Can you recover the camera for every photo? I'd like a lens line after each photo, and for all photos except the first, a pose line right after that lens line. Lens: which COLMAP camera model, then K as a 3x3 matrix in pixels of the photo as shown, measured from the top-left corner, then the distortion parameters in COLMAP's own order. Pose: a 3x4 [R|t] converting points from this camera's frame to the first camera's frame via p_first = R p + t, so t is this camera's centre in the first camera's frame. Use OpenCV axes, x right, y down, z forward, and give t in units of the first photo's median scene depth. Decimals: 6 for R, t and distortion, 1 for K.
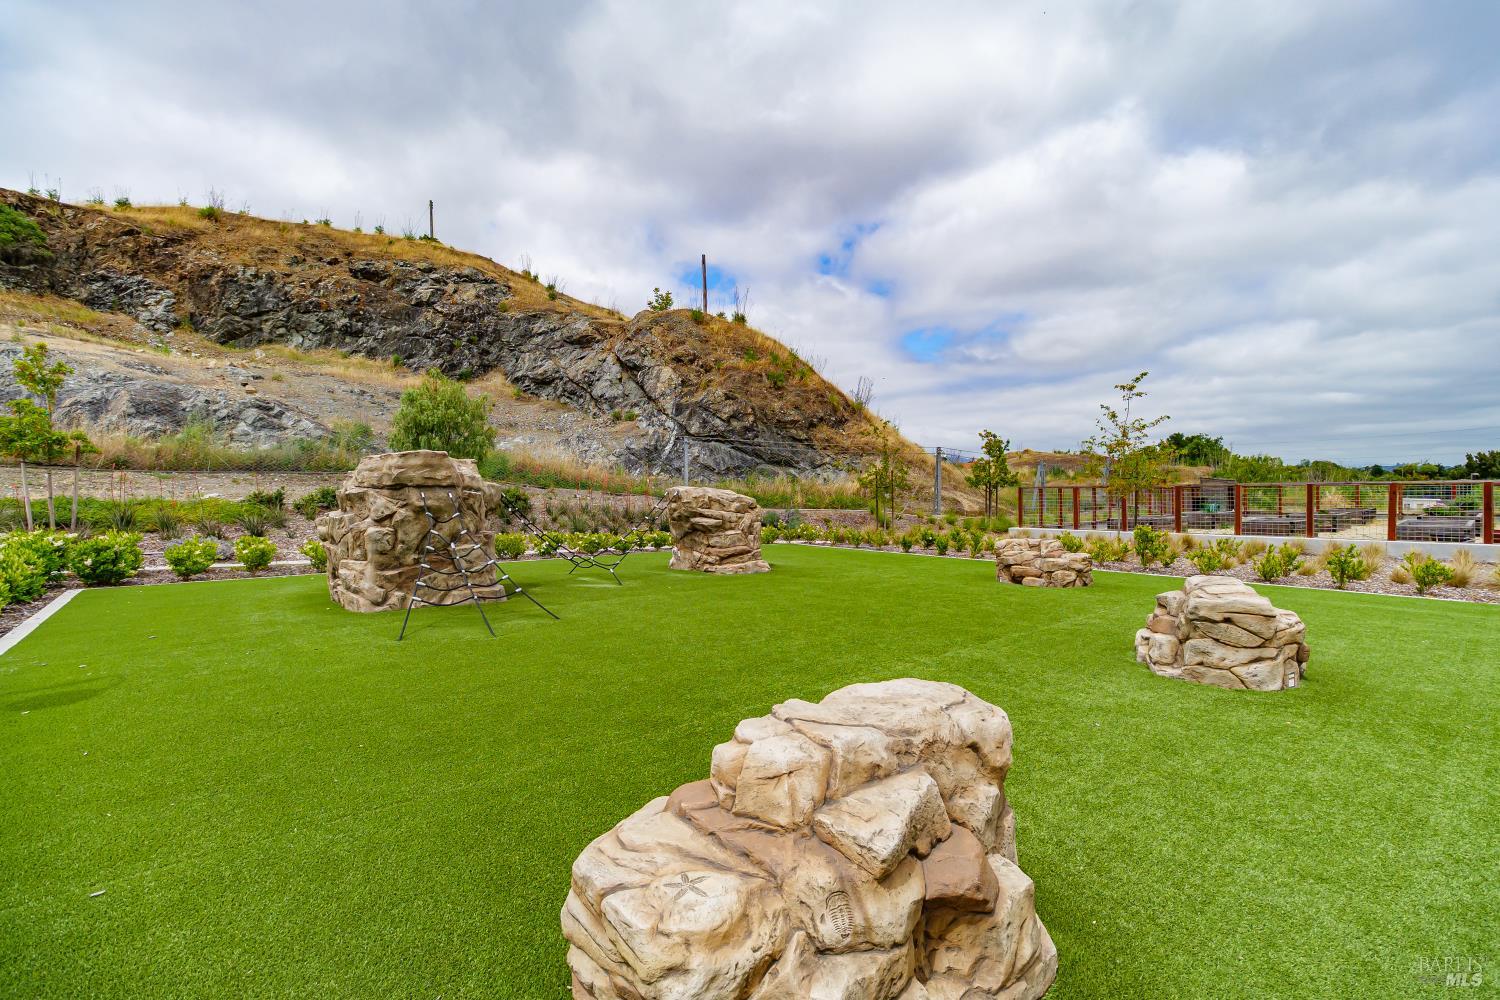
lens RADIAL K [[674.9, 0, 750.0], [0, 674.9, 500.0], [0, 0, 1]] dist [0.001633, 0.000113]
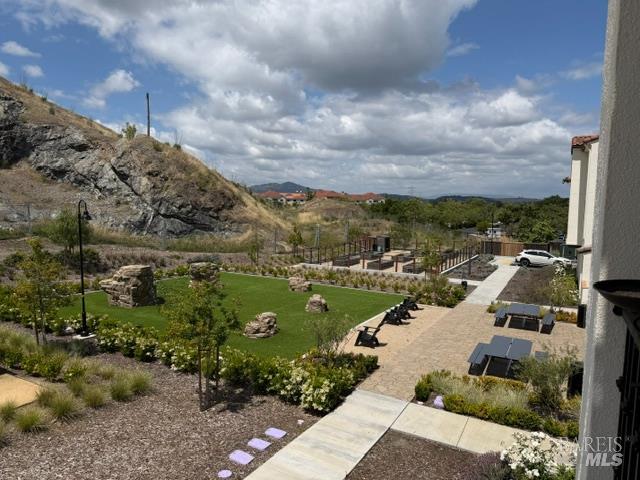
lens RADIAL K [[480.3, 0, 320.0], [0, 480.3, 240.0], [0, 0, 1]] dist [0.003807, -0.073535]
pose [[0.936904, -0.010961, 0.349414, -0.140374], [-0.013611, 0.997607, 0.067792, -0.120177], [-0.349321, -0.068271, 0.934513, -0.540935]]
